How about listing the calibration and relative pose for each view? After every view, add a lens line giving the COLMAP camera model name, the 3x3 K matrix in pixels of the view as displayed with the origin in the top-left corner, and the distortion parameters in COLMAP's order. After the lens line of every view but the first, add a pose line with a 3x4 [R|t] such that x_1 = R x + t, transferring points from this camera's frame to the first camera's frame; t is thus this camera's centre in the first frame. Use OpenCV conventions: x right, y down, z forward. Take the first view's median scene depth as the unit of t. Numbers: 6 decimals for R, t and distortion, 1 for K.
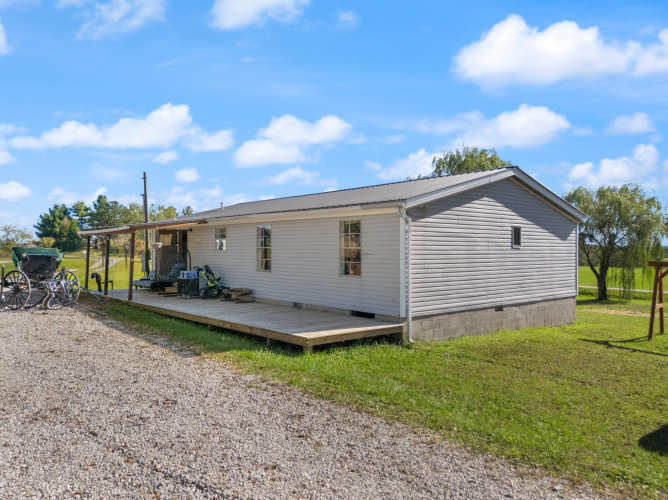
lens RADIAL K [[501.4, 0, 334.0], [0, 501.4, 250.0], [0, 0, 1]] dist [0.078903, -0.072031]
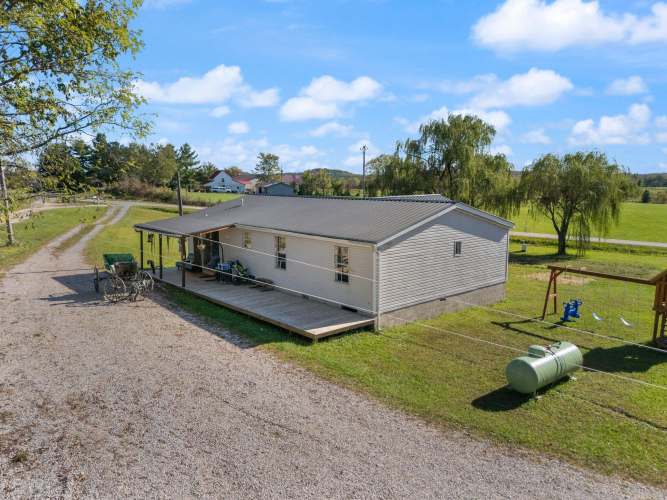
lens RADIAL K [[500.6, 0, 333.5], [0, 500.6, 250.0], [0, 0, 1]] dist [0.078903, -0.072031]
pose [[0.999973, -0.003820, 0.006327, -0.000527], [0.002876, 0.989707, 0.143081, -0.275172], [-0.006809, -0.143059, 0.989691, -0.495130]]
